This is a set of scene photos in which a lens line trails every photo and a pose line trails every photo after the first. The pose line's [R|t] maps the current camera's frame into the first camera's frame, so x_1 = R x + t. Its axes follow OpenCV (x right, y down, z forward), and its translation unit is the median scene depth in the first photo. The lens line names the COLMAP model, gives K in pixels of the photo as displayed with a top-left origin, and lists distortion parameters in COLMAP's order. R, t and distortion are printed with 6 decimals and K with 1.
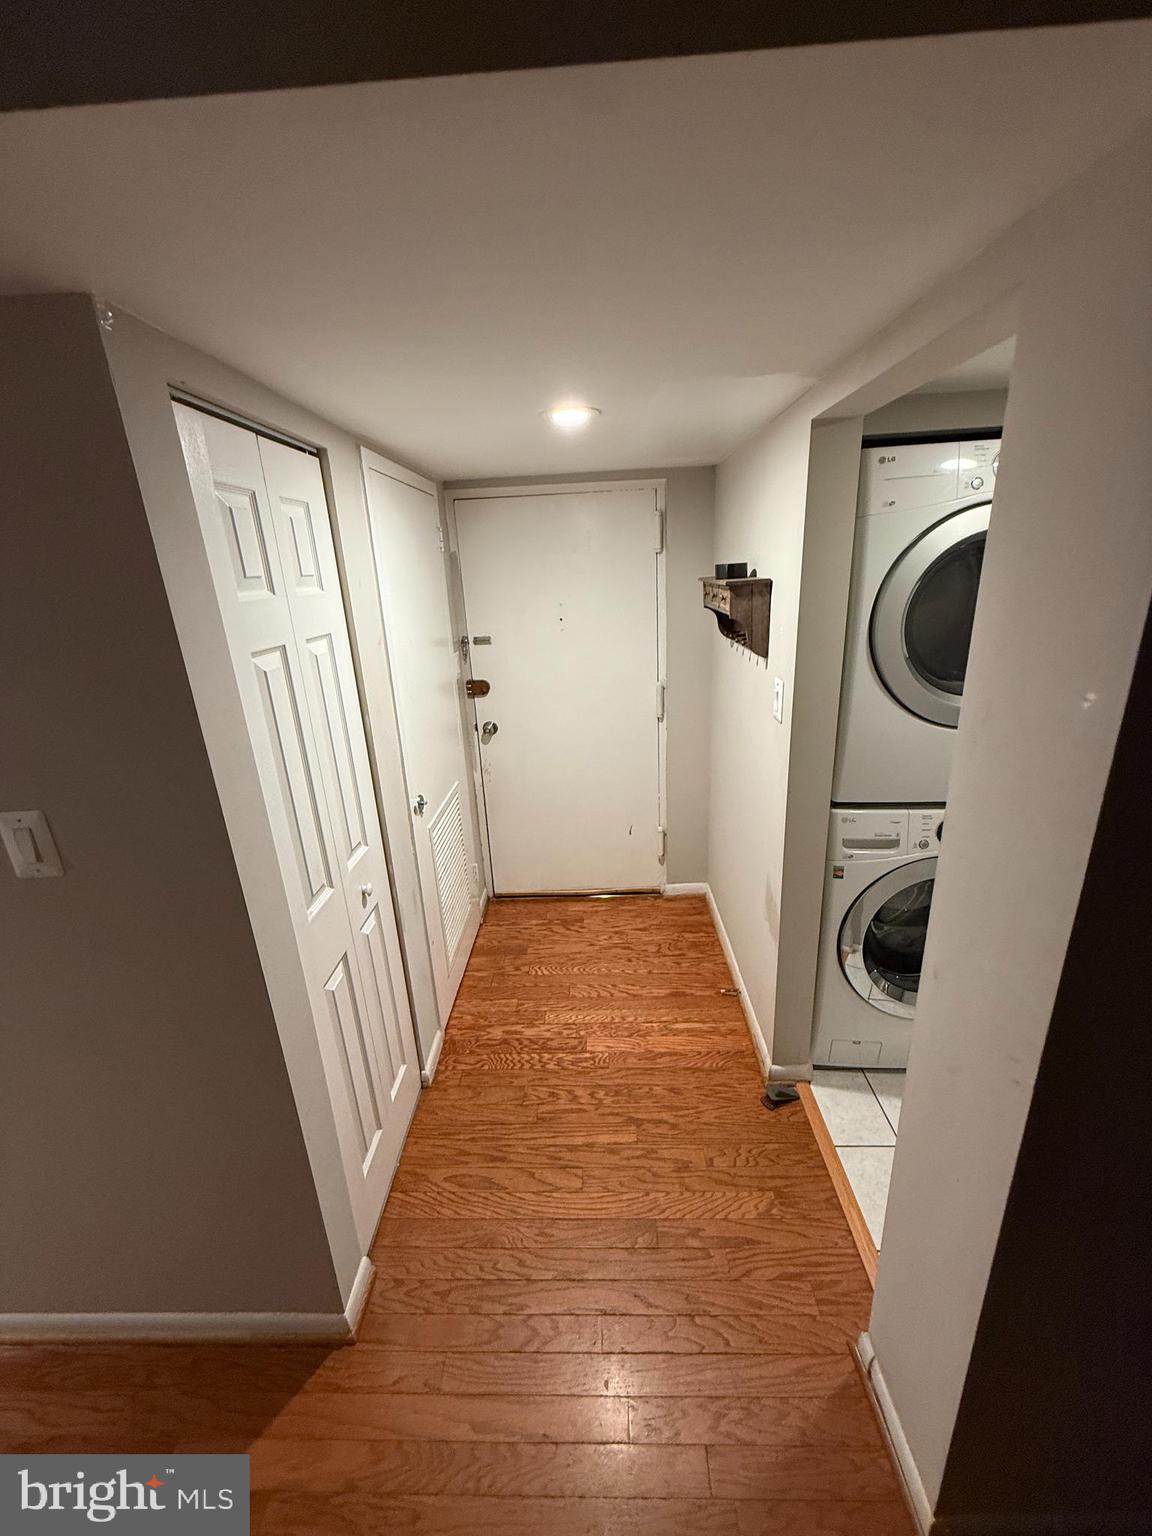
lens RADIAL K [[610.8, 0, 578.5], [0, 610.8, 762.7], [0, 0, 1]] dist [-0.001914, -0.000566]
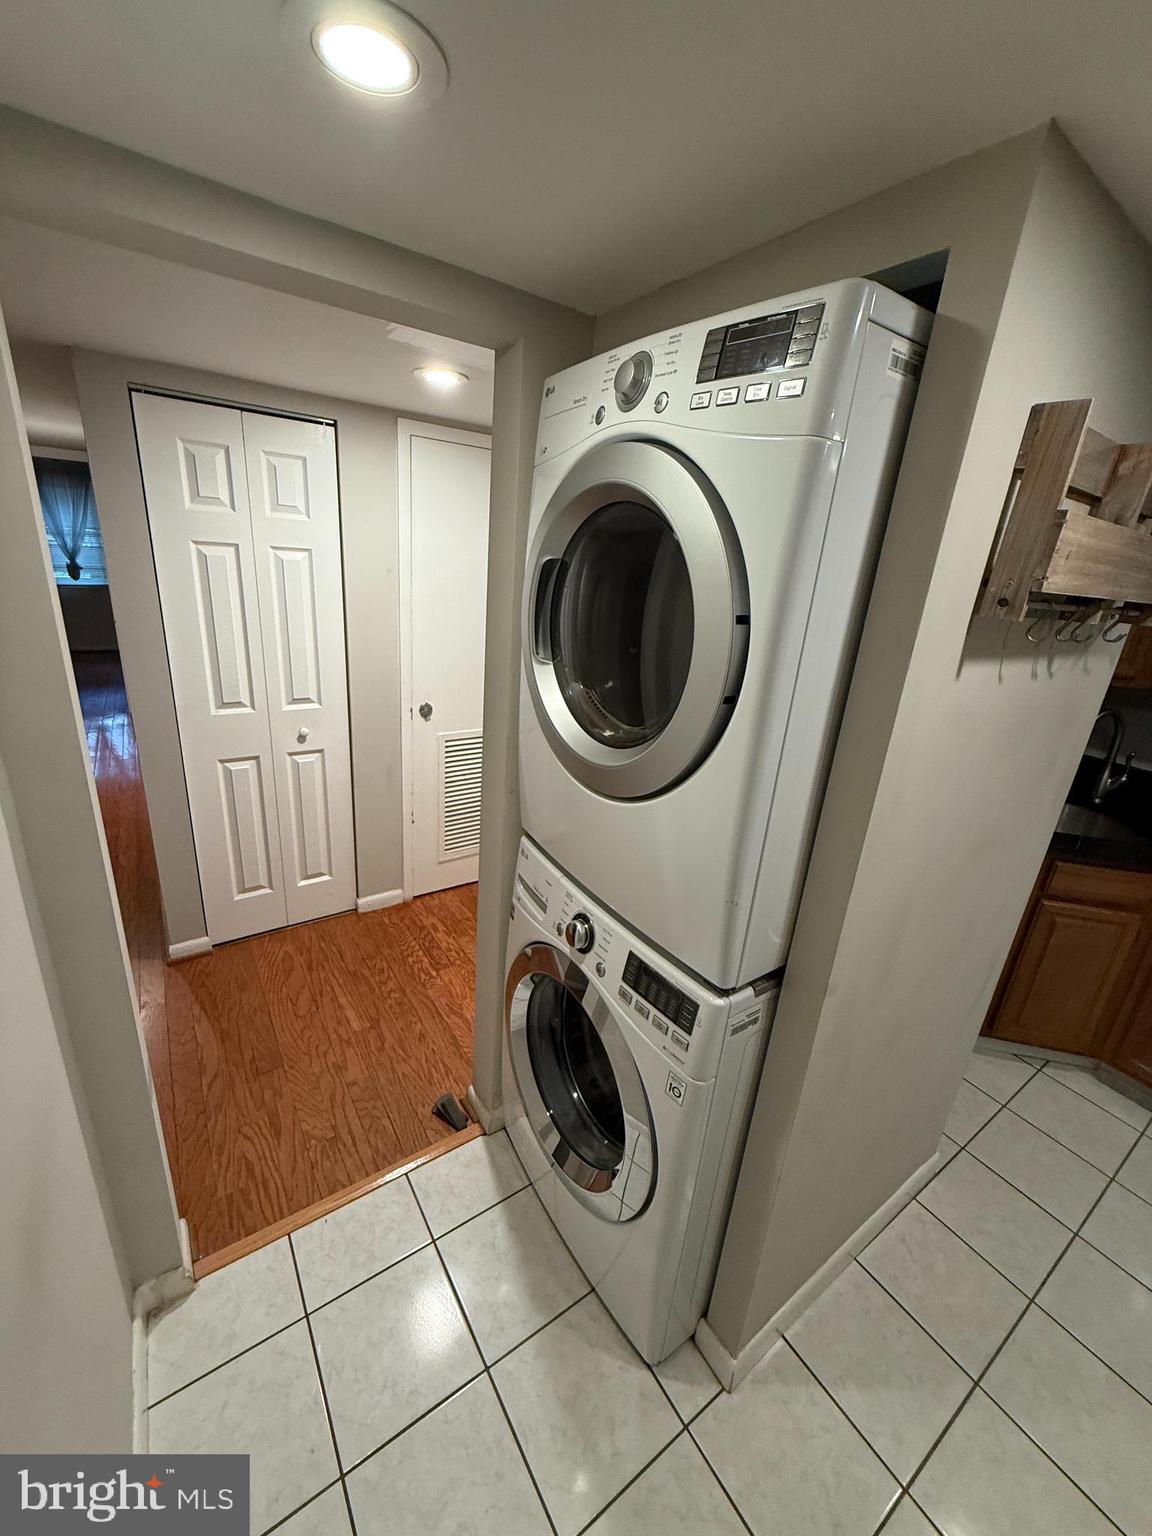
lens RADIAL K [[610.8, 0, 578.5], [0, 610.8, 762.7], [0, 0, 1]] dist [-0.001914, -0.000566]
pose [[0.583116, 0.350669, -0.732808, 1.118557], [-0.349244, 0.922639, 0.163604, -0.187648], [0.733487, 0.160529, 0.660475, 0.541875]]
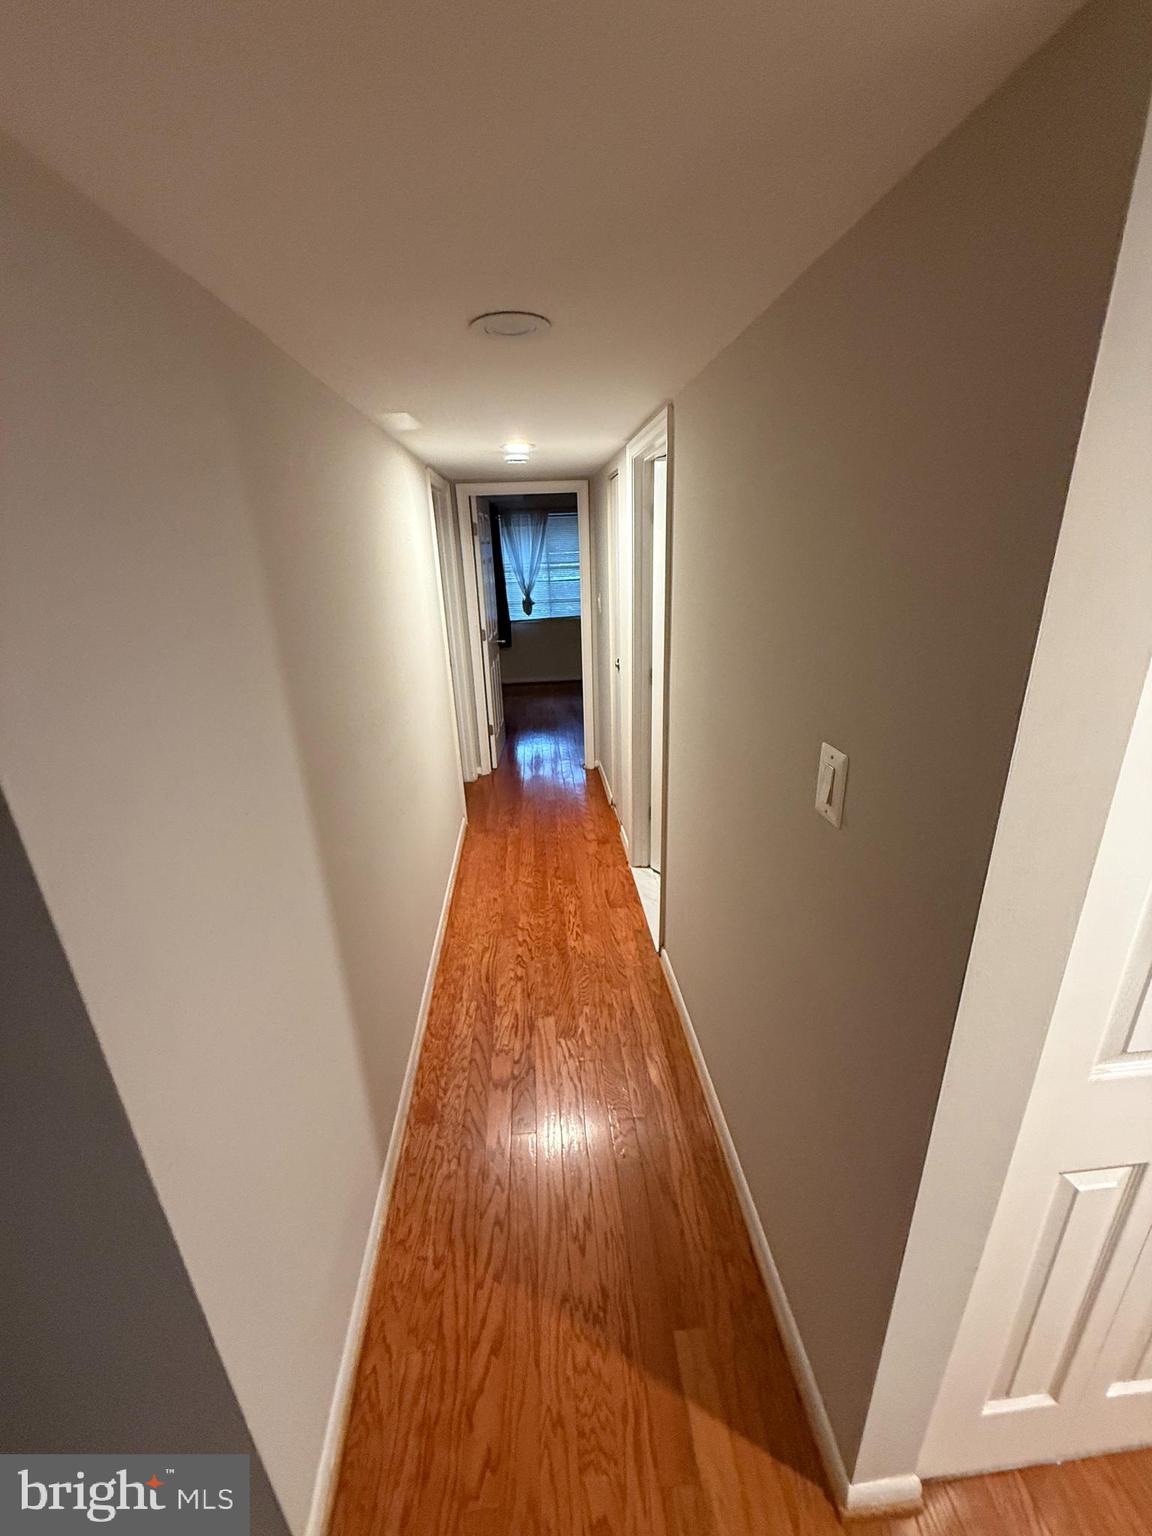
lens RADIAL K [[610.8, 0, 578.5], [0, 610.8, 762.7], [0, 0, 1]] dist [-0.001914, -0.000566]
pose [[0.103008, 0.377329, -0.920332, -0.046716], [-0.280482, 0.898726, 0.337078, -0.066343], [0.954316, 0.223415, 0.198410, 0.266396]]
